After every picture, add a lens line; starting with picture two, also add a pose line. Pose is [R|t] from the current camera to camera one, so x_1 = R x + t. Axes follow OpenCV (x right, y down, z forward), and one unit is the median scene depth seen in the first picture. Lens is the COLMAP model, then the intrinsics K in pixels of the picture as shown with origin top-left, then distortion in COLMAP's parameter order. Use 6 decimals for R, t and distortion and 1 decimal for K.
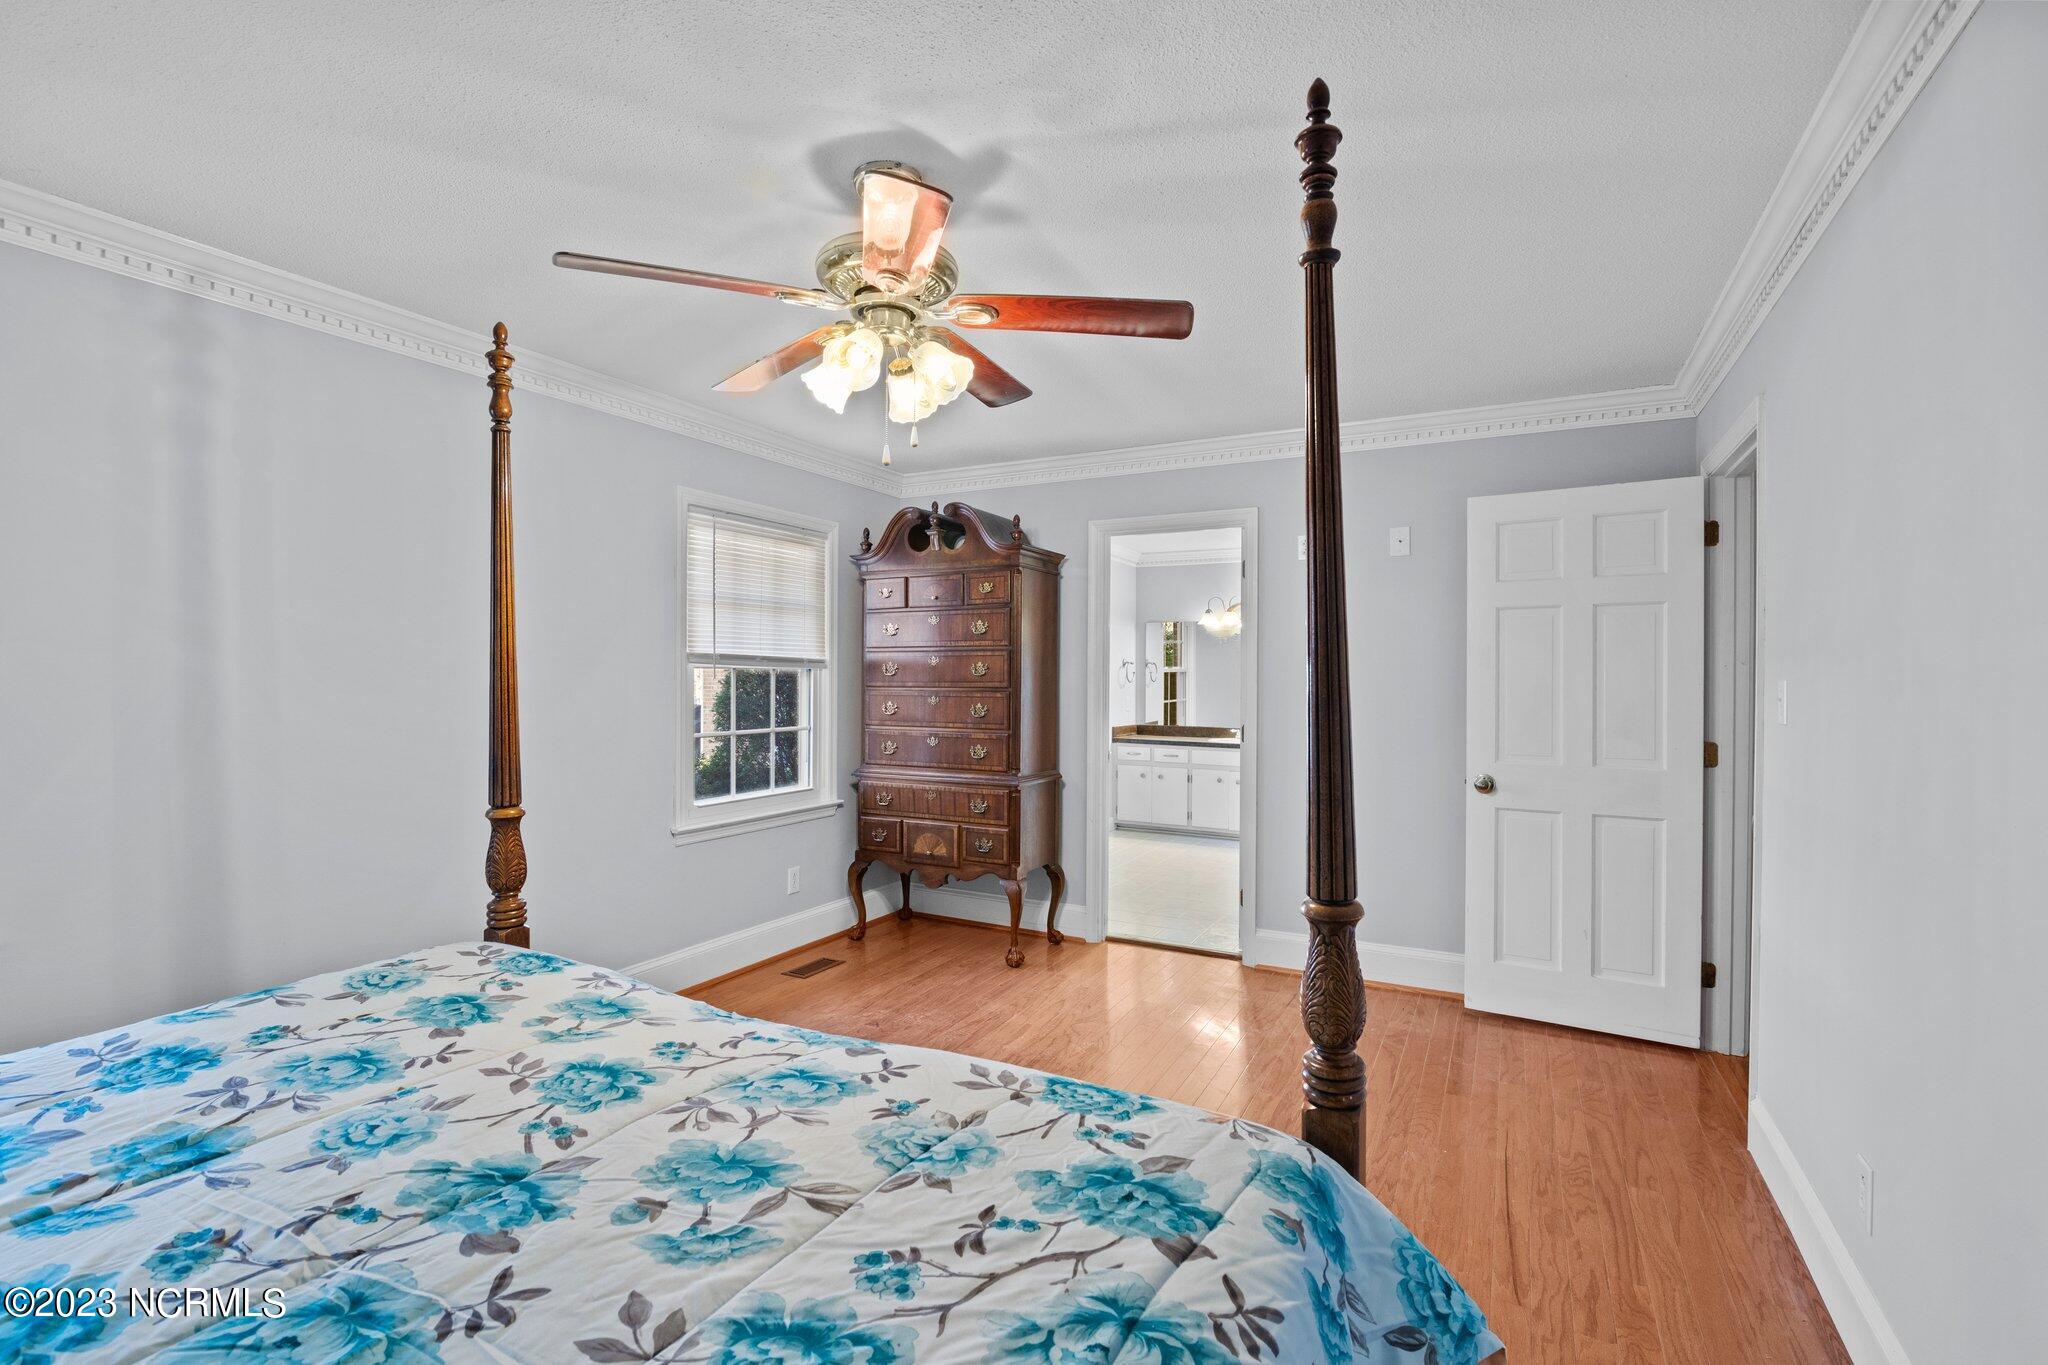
lens RADIAL K [[937.6, 0, 1019.3], [0, 937.6, 684.7], [0, 0, 1]] dist [-0.003655, -0.000155]
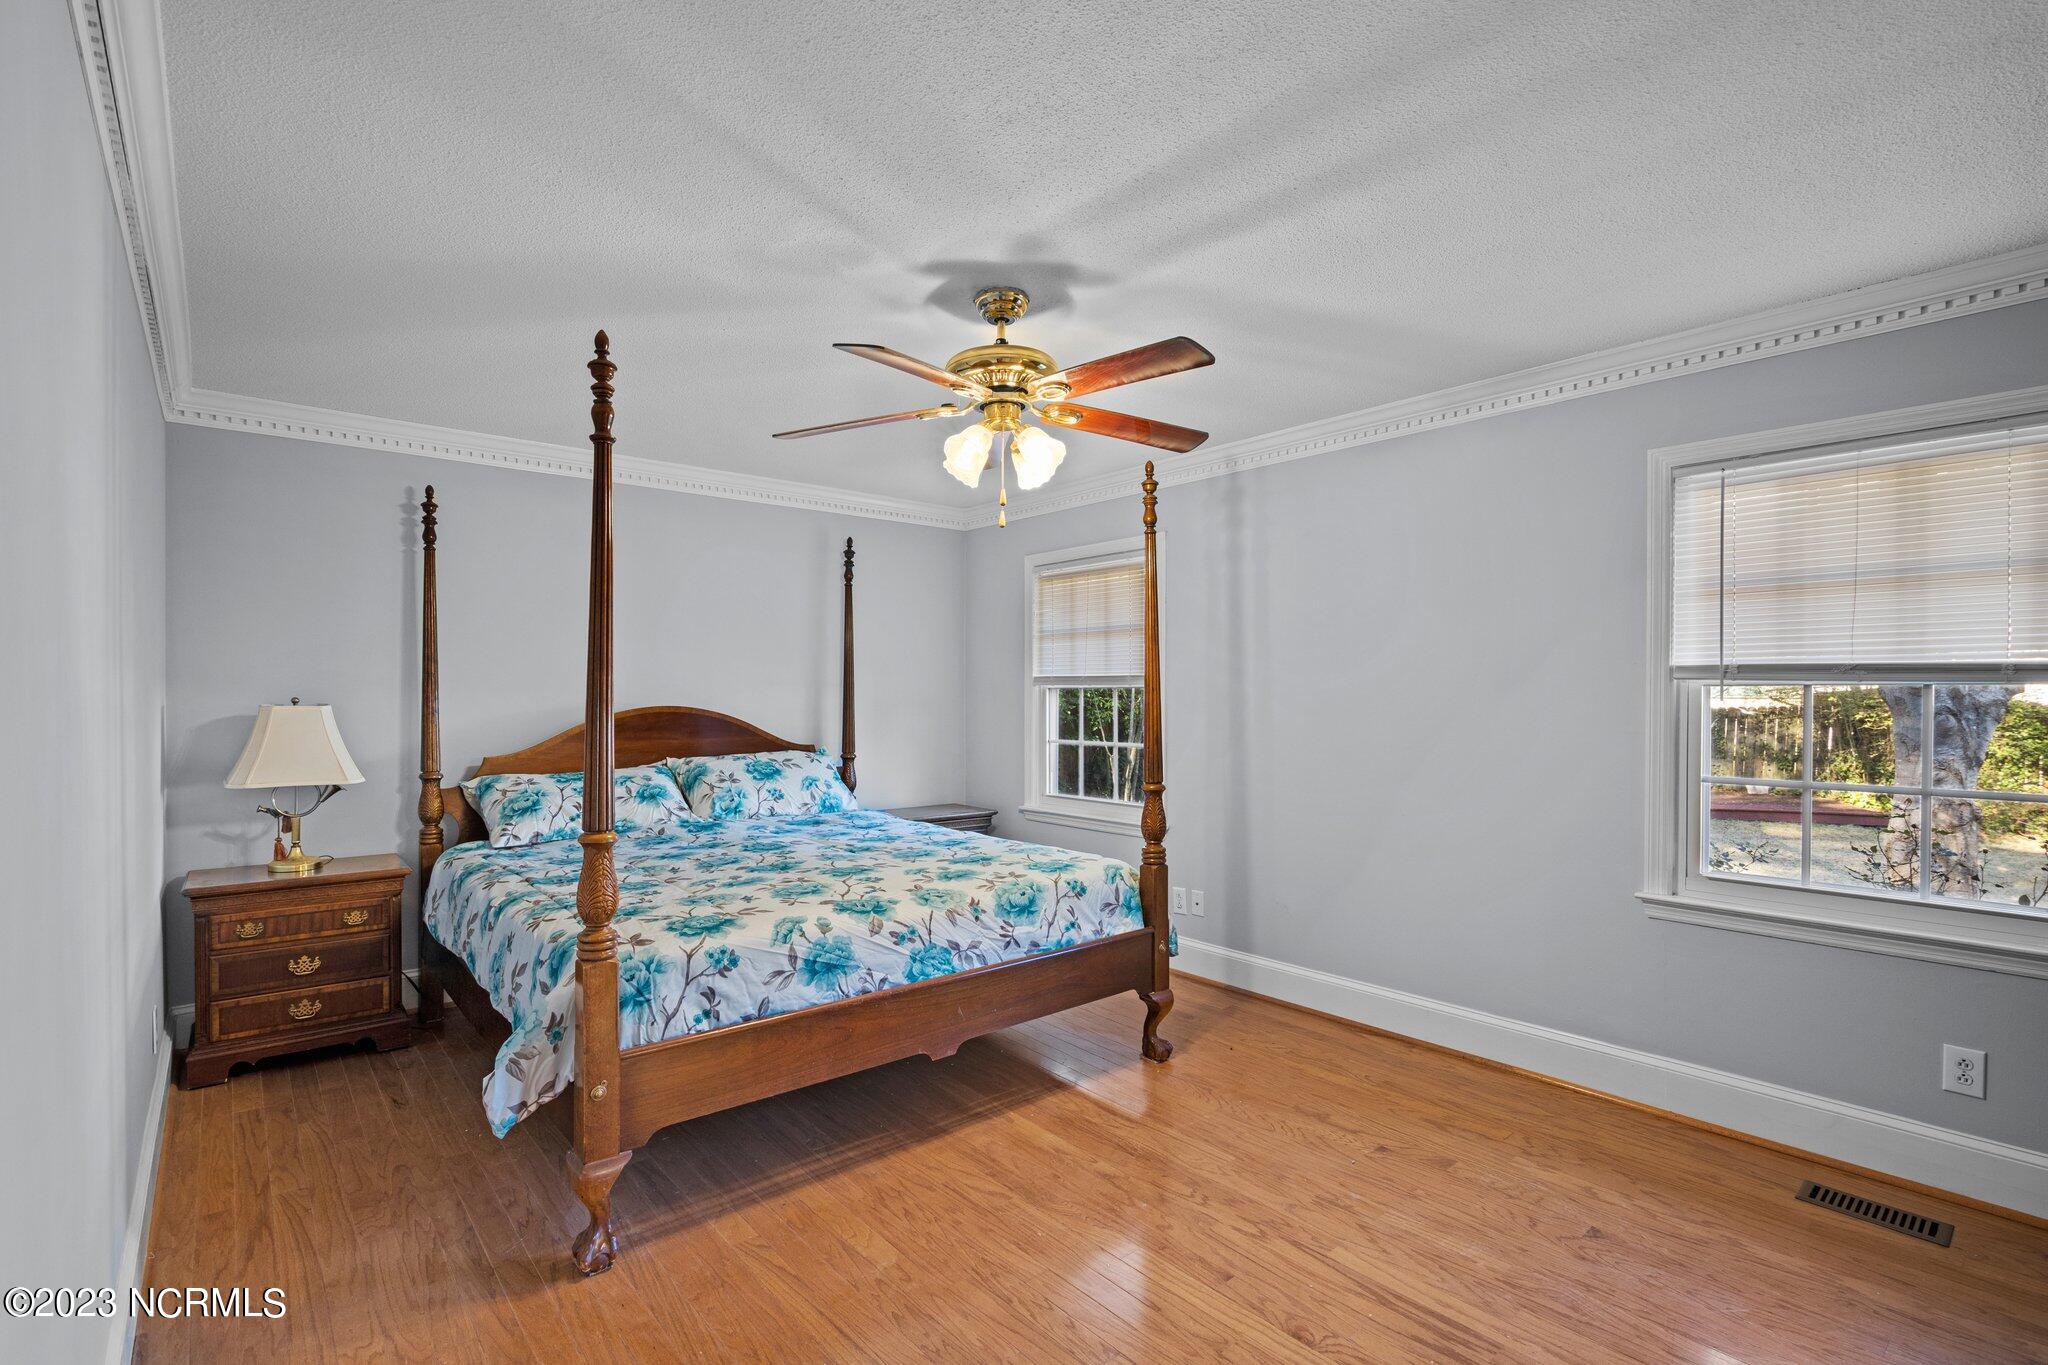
lens RADIAL K [[937.6, 0, 1018.8], [0, 937.6, 686.6], [0, 0, 1]] dist [-0.003655, -0.000155]
pose [[-0.362379, -0.000032, -0.932031, 0.852360], [-0.003261, 0.999994, 0.001234, -0.025702], [0.932025, 0.003487, -0.362376, 1.248292]]
